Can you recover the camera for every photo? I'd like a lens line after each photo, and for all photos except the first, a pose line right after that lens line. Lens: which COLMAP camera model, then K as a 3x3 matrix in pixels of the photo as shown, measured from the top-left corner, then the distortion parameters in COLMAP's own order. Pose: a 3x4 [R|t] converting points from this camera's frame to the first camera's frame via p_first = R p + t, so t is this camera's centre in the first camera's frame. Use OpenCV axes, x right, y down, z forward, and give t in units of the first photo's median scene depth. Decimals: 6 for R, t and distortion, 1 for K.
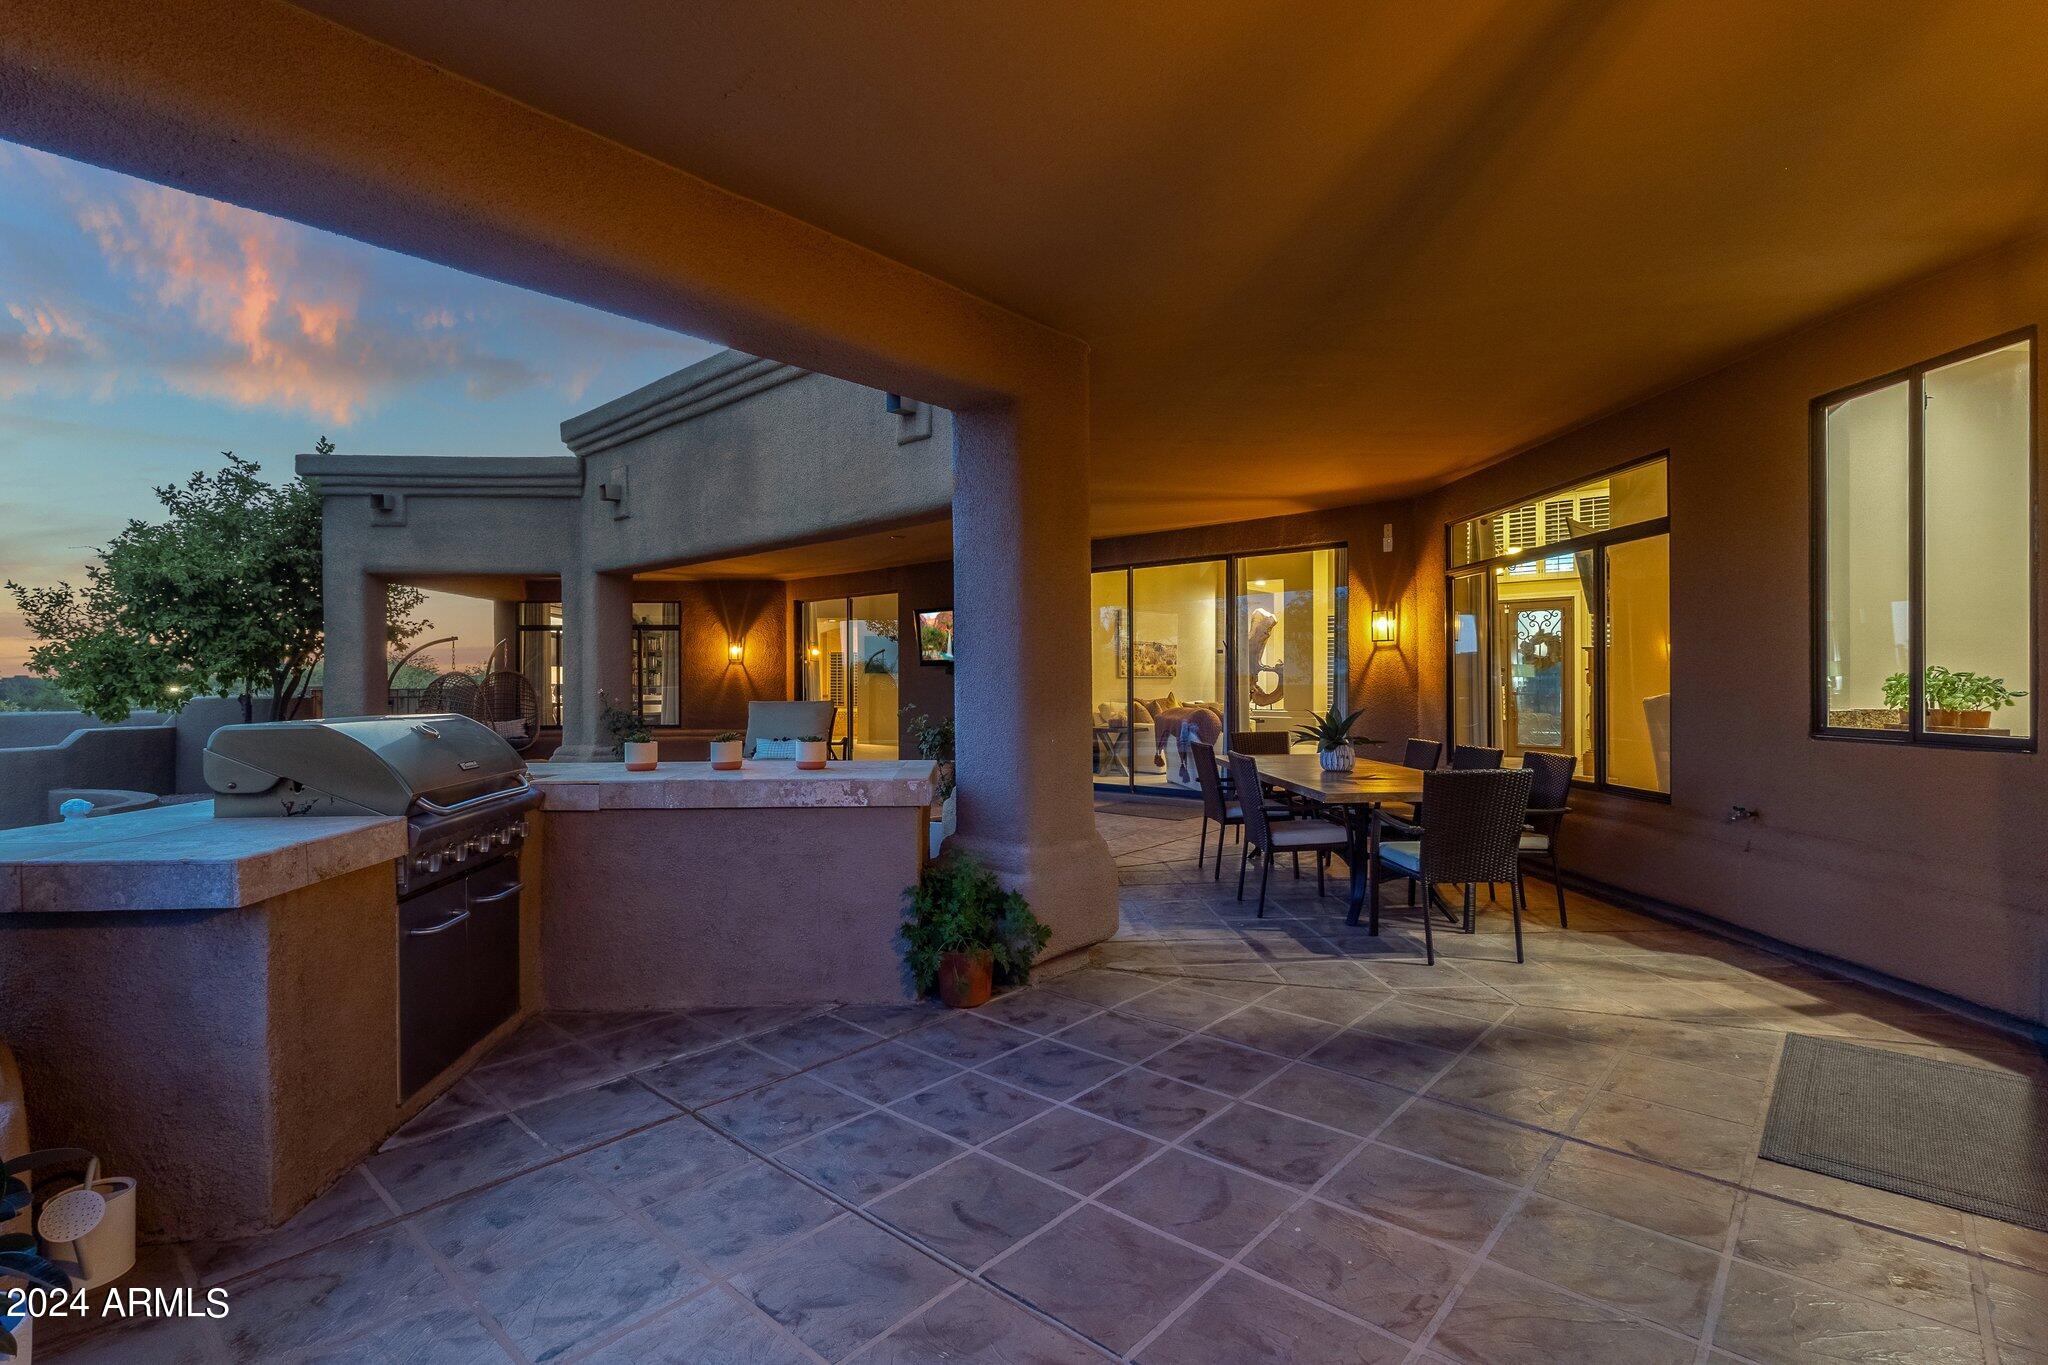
lens RADIAL K [[942.0, 0, 1024.0], [0, 942.0, 682.5], [0, 0, 1]] dist [0.000822, 0.000088]
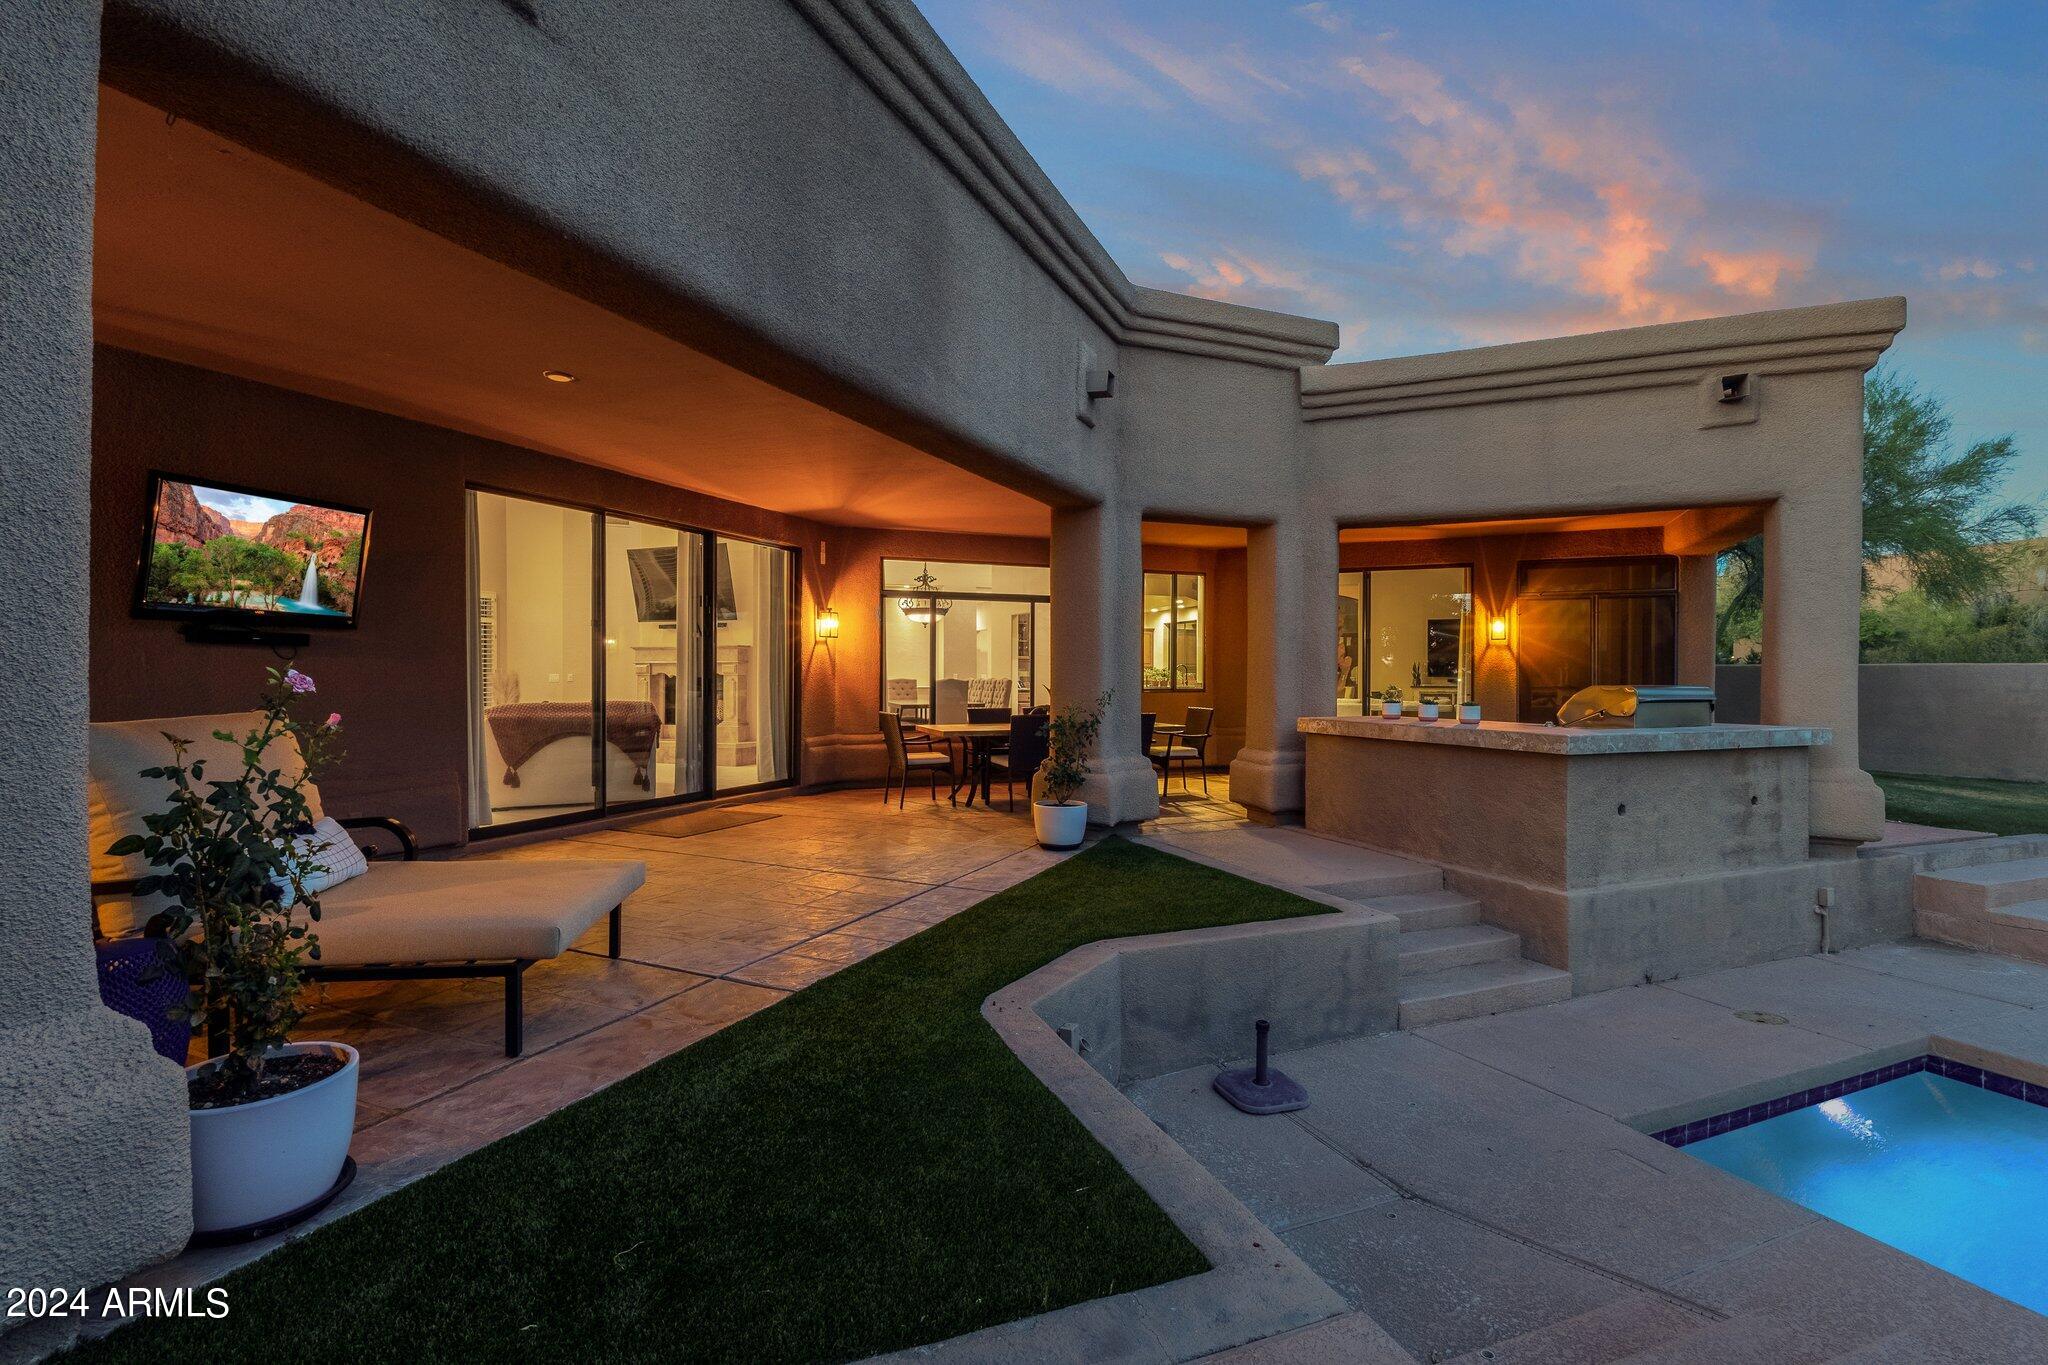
lens RADIAL K [[942.0, 0, 1024.0], [0, 942.0, 682.5], [0, 0, 1]] dist [0.000822, 0.000088]
pose [[-0.314314, -0.000228, 0.949319, -0.666227], [-0.000095, 1.000000, 0.000209, 0.008005], [-0.949319, -0.000024, -0.314314, 0.892850]]
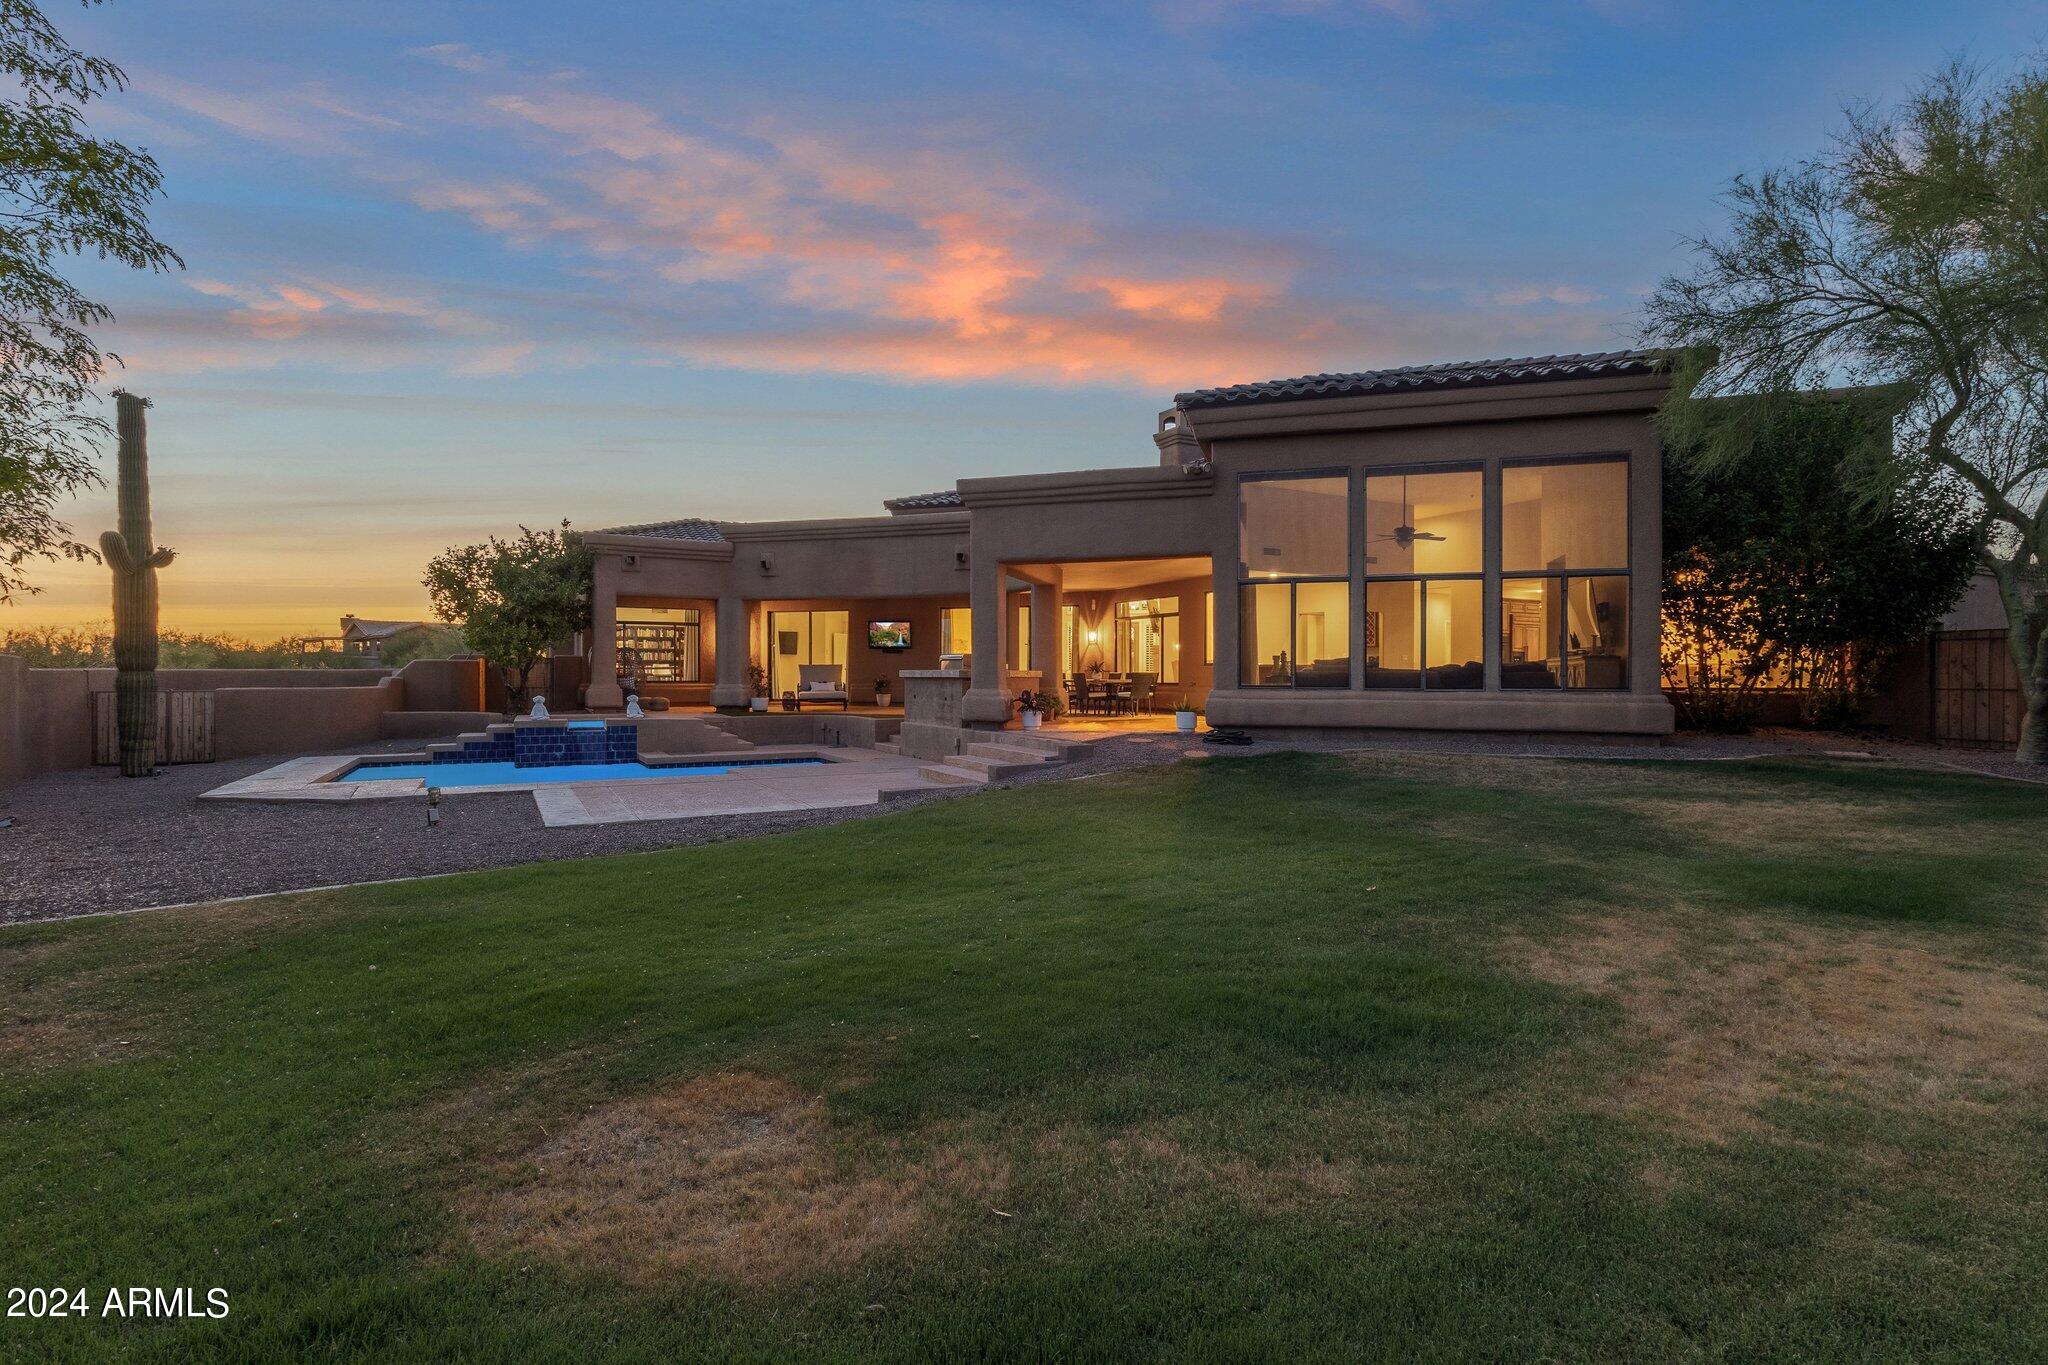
lens RADIAL K [[942.0, 0, 1024.0], [0, 942.0, 682.5], [0, 0, 1]] dist [0.000822, 0.000088]
pose [[0.907505, 0.005709, 0.420001, -0.753790], [-0.008165, 0.999958, 0.004052, 0.049838], [-0.419961, -0.007107, 0.907514, -1.118246]]
